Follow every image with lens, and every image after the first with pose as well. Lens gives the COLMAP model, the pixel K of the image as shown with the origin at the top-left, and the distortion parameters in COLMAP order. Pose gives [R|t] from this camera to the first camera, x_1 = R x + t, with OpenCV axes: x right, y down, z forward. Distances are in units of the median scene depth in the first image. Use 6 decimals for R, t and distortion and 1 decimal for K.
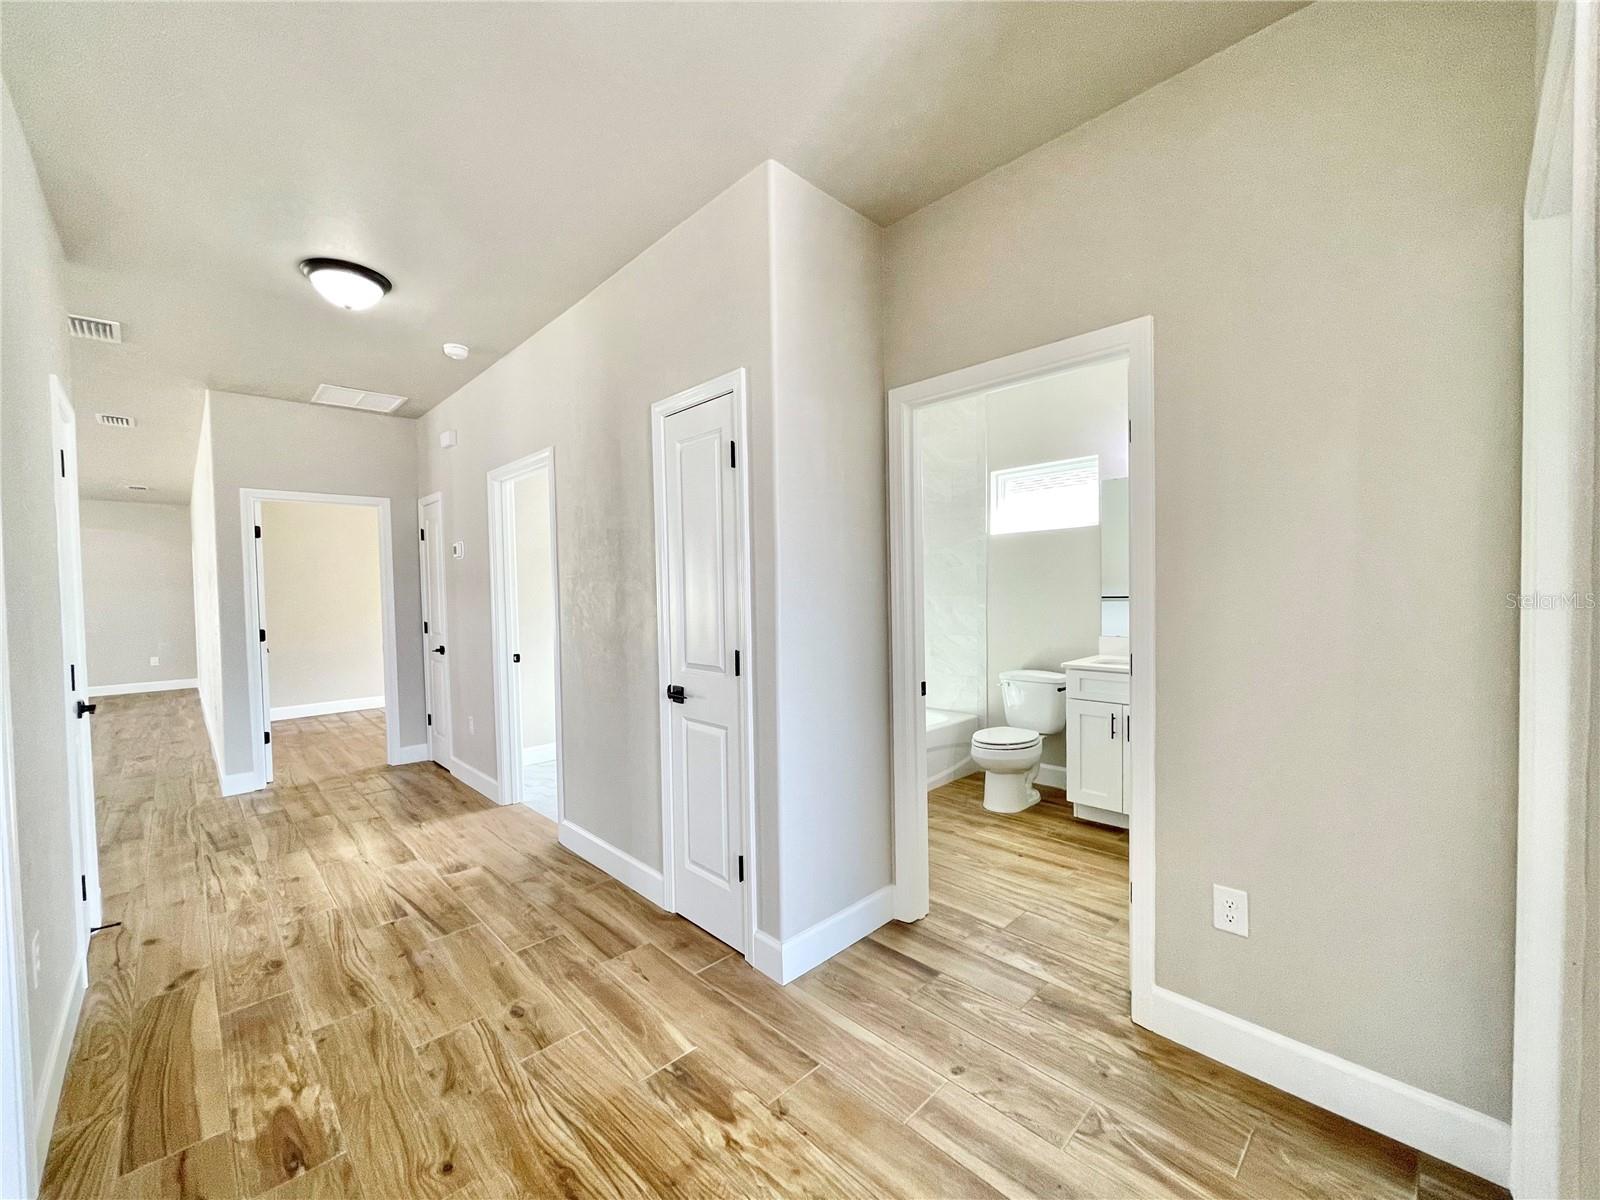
lens RADIAL K [[645.7, 0, 795.6], [0, 645.7, 608.1], [0, 0, 1]] dist [-0.002382, 0.000584]
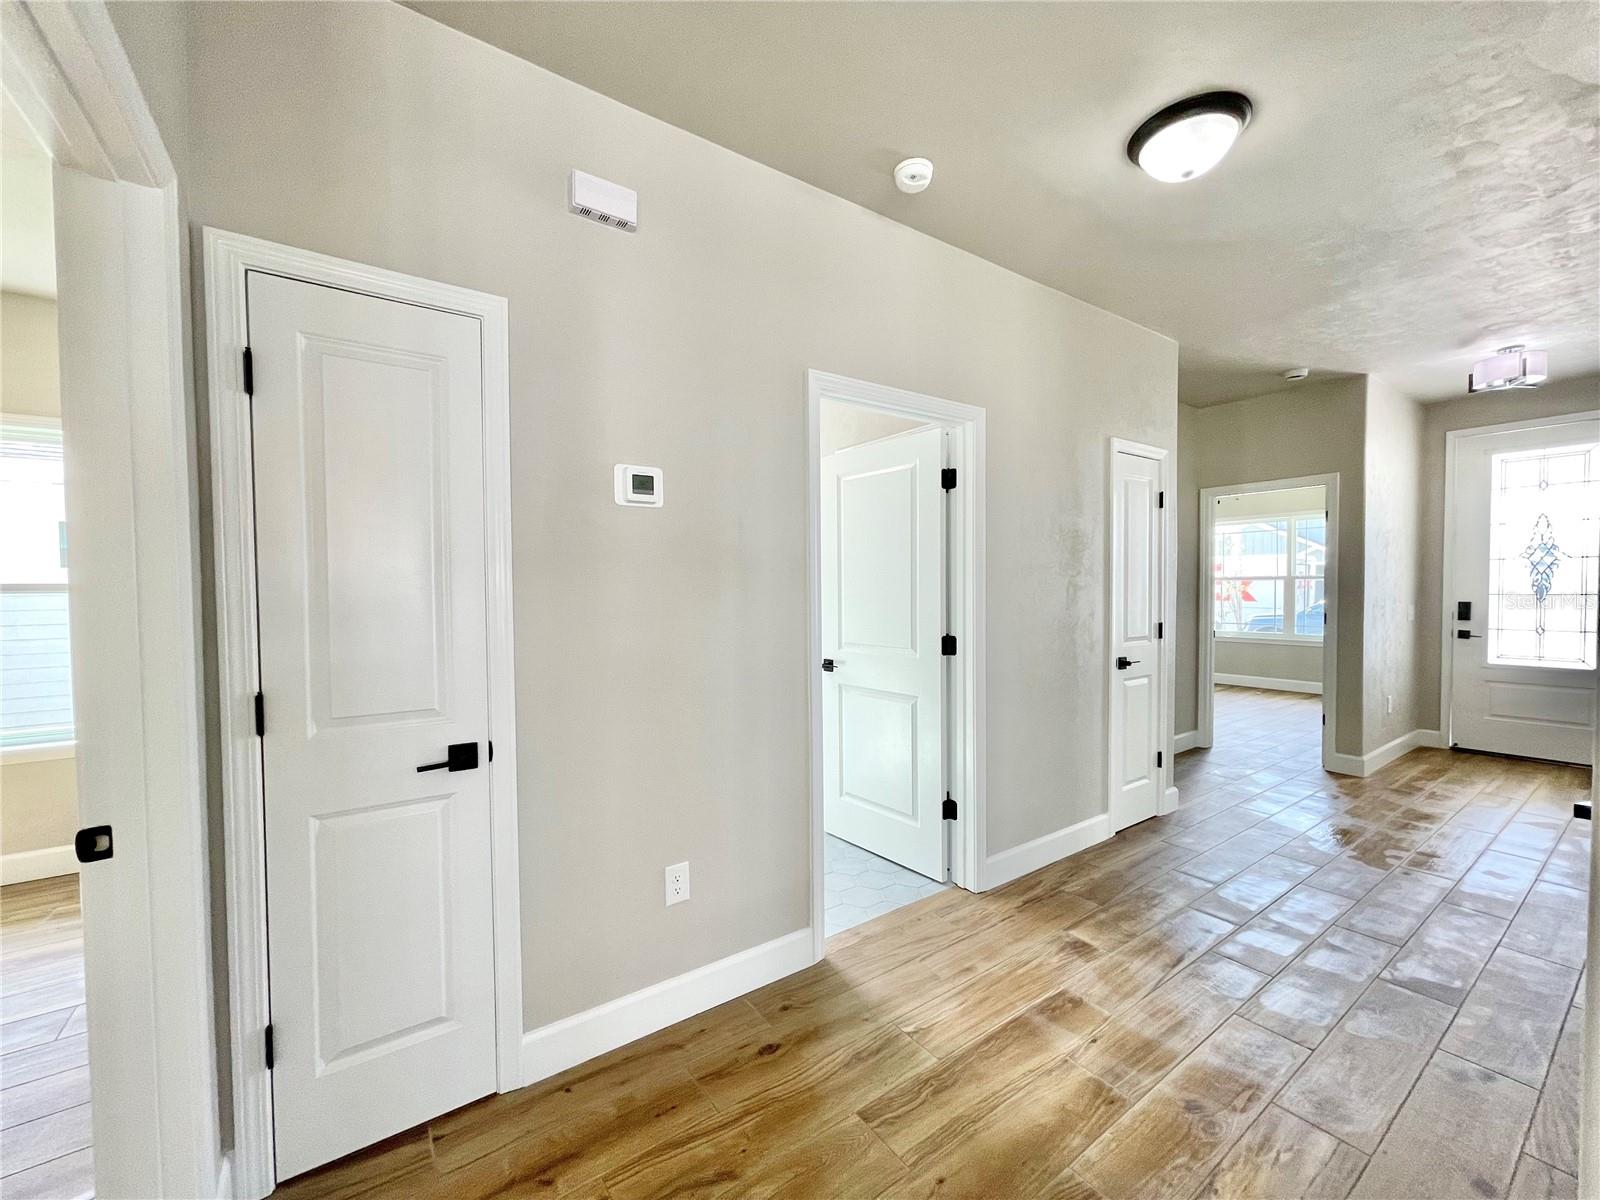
lens RADIAL K [[645.7, 0, 795.6], [0, 645.7, 608.1], [0, 0, 1]] dist [-0.002382, 0.000584]
pose [[0.150982, -0.008833, 0.988497, -1.313919], [0.035451, 0.999365, 0.003515, -0.007066], [-0.987901, 0.034513, 0.151199, 1.197671]]
